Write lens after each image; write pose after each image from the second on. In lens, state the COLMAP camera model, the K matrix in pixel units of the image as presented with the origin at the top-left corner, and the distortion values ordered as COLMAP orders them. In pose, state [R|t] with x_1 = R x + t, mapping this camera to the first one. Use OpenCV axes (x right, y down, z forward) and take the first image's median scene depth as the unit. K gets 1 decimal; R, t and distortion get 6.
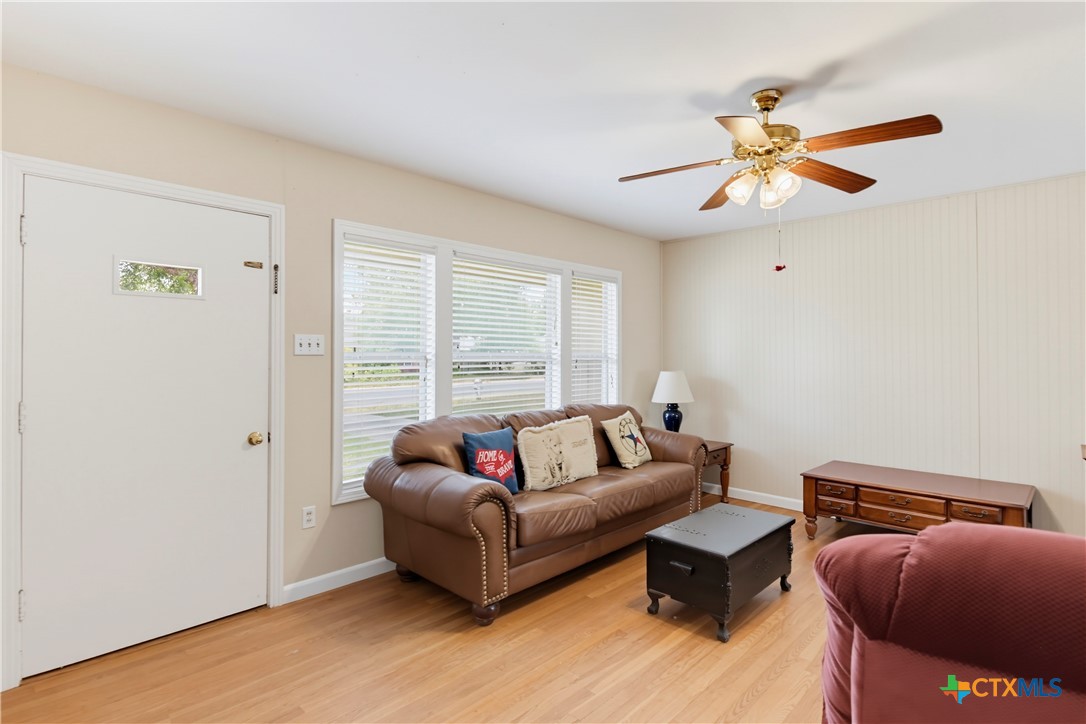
lens RADIAL K [[527.1, 0, 543.1], [0, 527.1, 350.0], [0, 0, 1]] dist [0.003564, 0.000044]
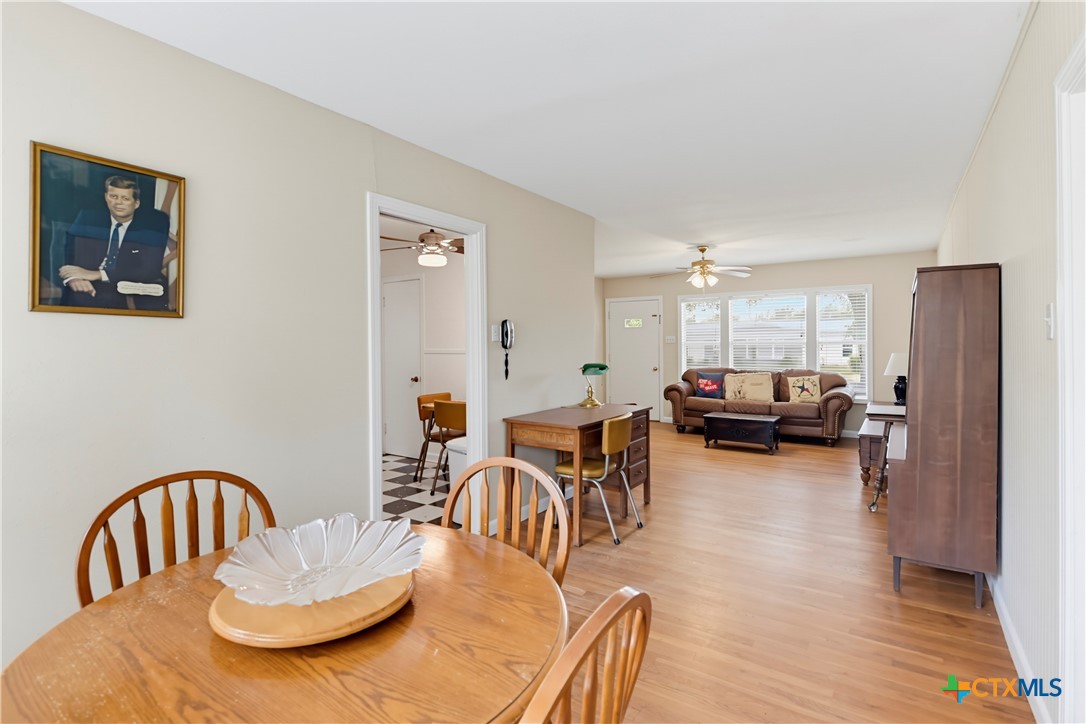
lens RADIAL K [[527.1, 0, 543.1], [0, 527.1, 350.0], [0, 0, 1]] dist [0.003564, 0.000044]
pose [[0.175158, 0.008276, -0.984506, 2.138985], [0.019528, 0.999739, 0.011878, -0.001023], [0.984347, -0.021306, 0.174951, -0.215762]]
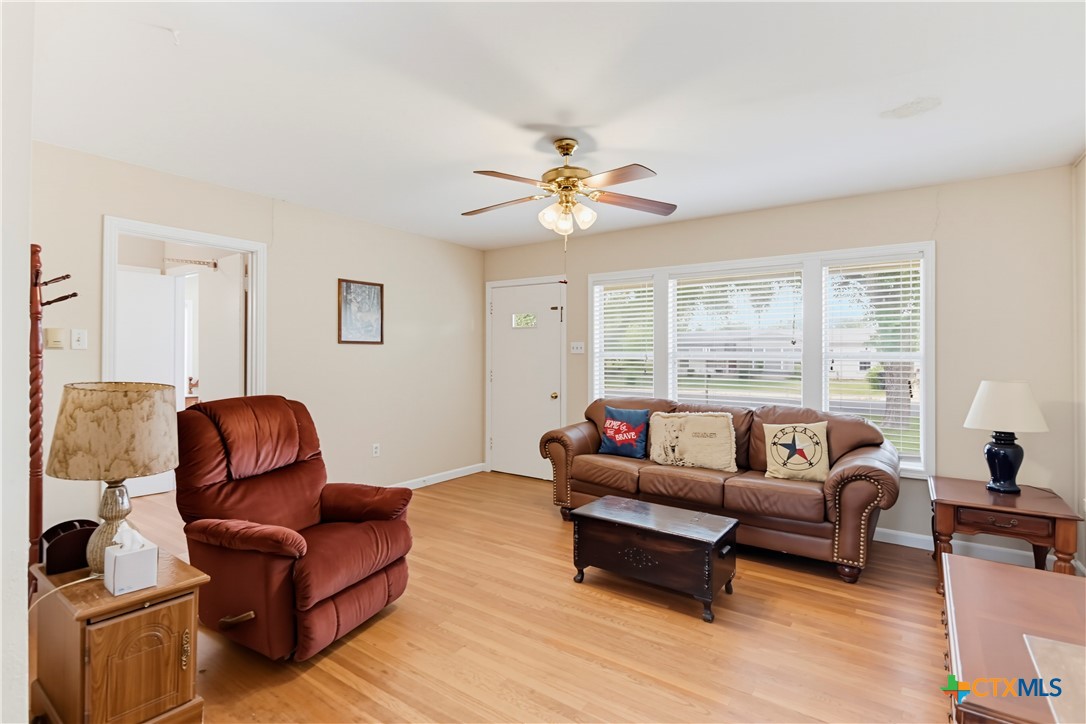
lens RADIAL K [[527.1, 0, 543.1], [0, 527.1, 350.0], [0, 0, 1]] dist [0.003564, 0.000044]
pose [[0.152900, -0.006310, -0.988222, 1.176993], [0.007302, 0.999960, -0.005255, 0.004844], [0.988215, -0.006413, 0.152940, 0.546372]]
